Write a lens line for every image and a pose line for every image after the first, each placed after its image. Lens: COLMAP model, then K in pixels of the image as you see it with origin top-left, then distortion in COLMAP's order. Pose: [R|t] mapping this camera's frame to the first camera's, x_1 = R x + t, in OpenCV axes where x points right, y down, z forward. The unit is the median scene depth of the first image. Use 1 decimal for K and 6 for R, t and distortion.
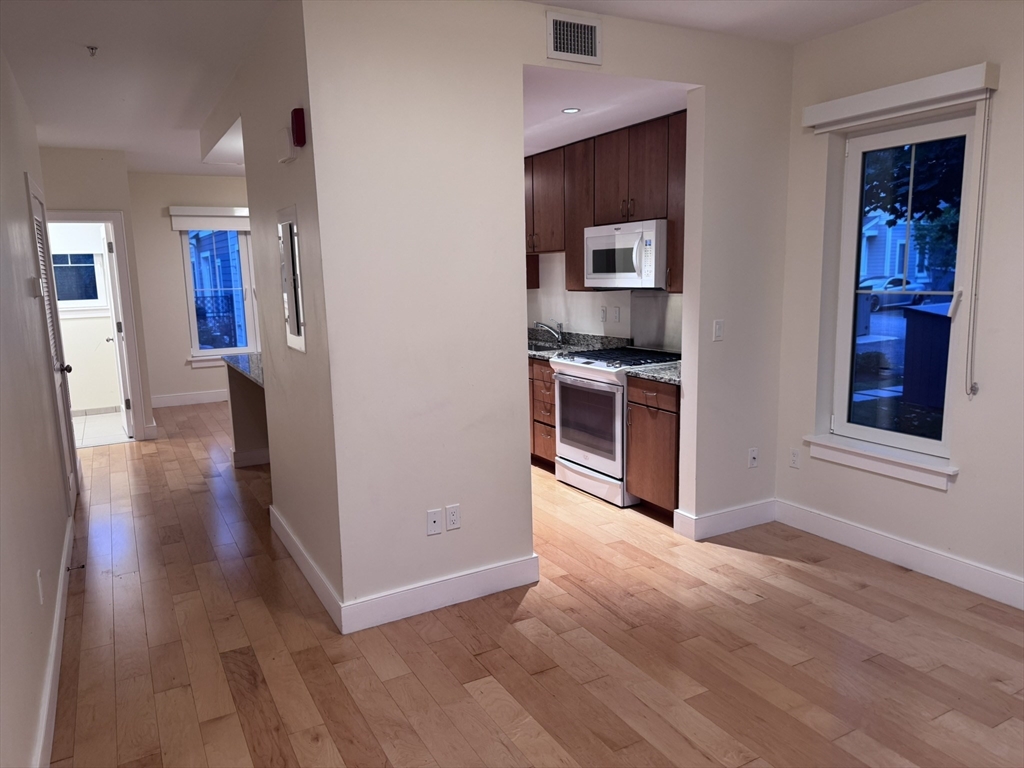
lens RADIAL K [[735.9, 0, 509.0], [0, 735.9, 390.8], [0, 0, 1]] dist [0.050593, -0.051627]
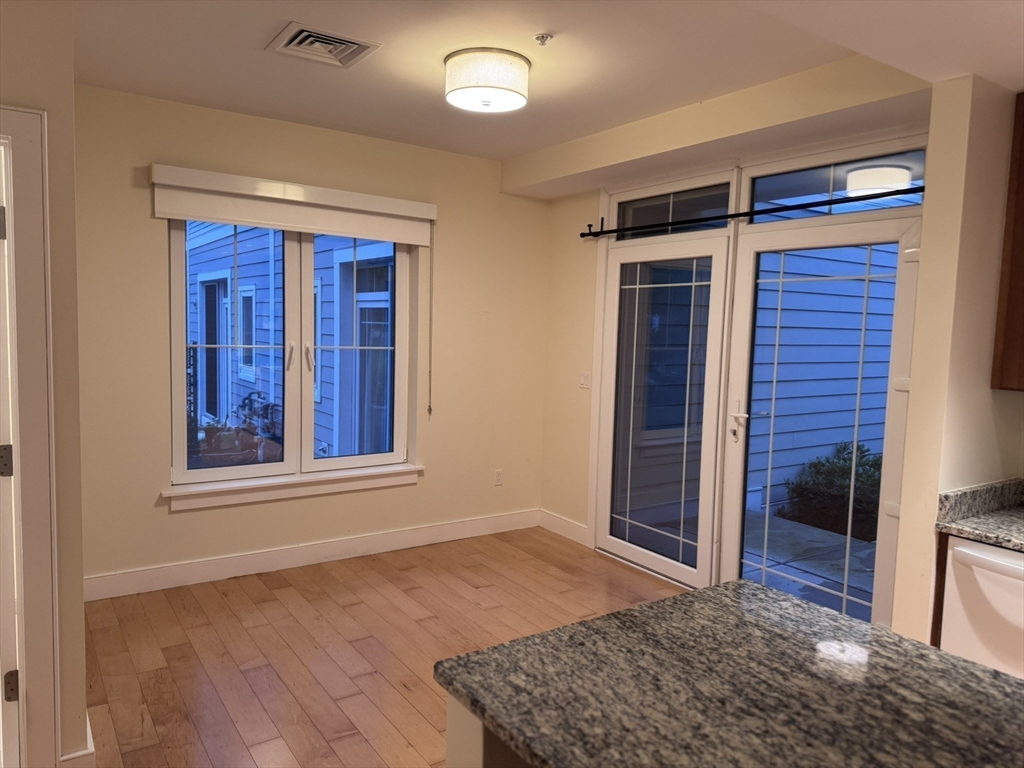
lens RADIAL K [[735.9, 0, 516.1], [0, 735.9, 383.8], [0, 0, 1]] dist [0.050593, -0.051627]
pose [[0.993482, 0.045005, 0.104726, -0.449540], [-0.036875, 0.996246, -0.078316, -0.139819], [-0.107857, 0.073944, 0.991413, 0.864722]]
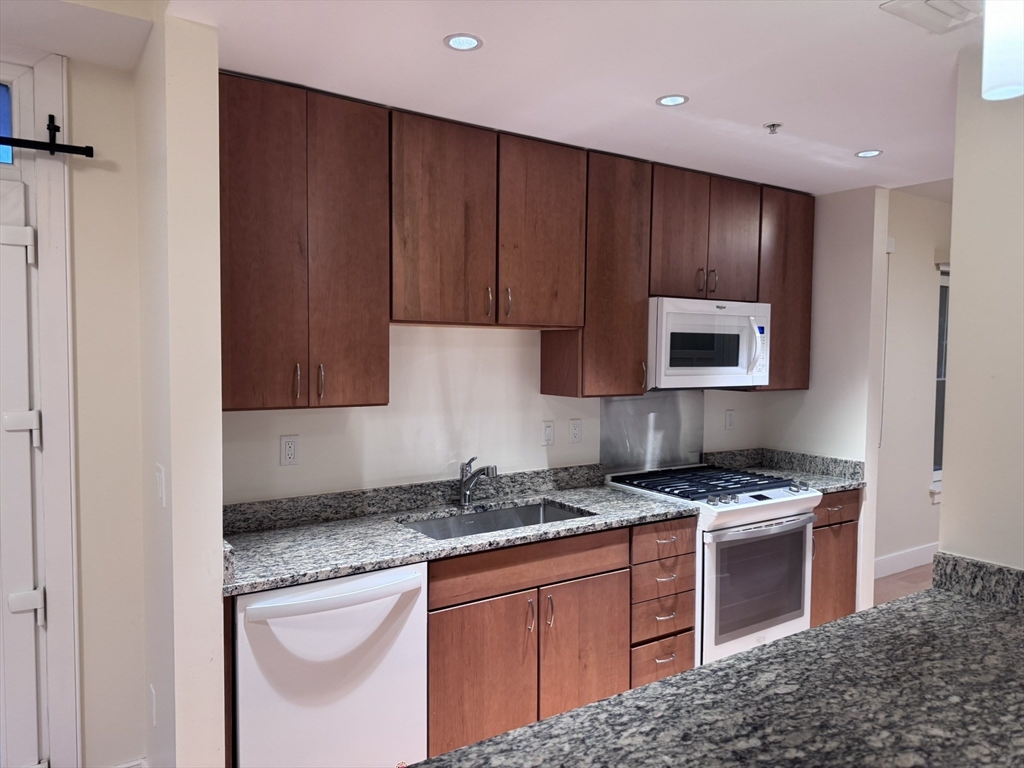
lens RADIAL K [[735.9, 0, 506.4], [0, 735.9, 363.9], [0, 0, 1]] dist [0.050593, -0.051627]
pose [[-0.084377, -0.010558, 0.996378, -0.516559], [0.152771, 0.987984, 0.023406, -0.197102], [-0.984653, 0.154193, -0.081750, 1.179899]]
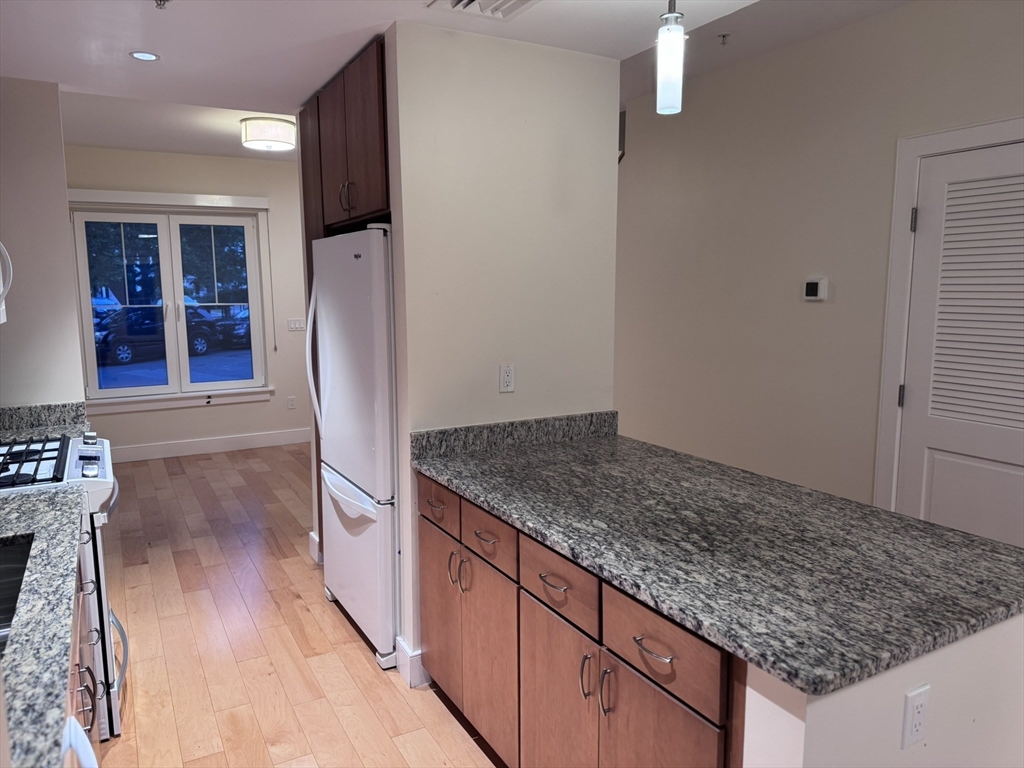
lens RADIAL K [[735.9, 0, 506.9], [0, 735.9, 377.6], [0, 0, 1]] dist [0.050593, -0.051627]
pose [[-0.999755, 0.022119, 0.001198, -0.211188], [0.021544, 0.958362, 0.284743, -0.227139], [0.005150, 0.284699, -0.958603, 1.396076]]
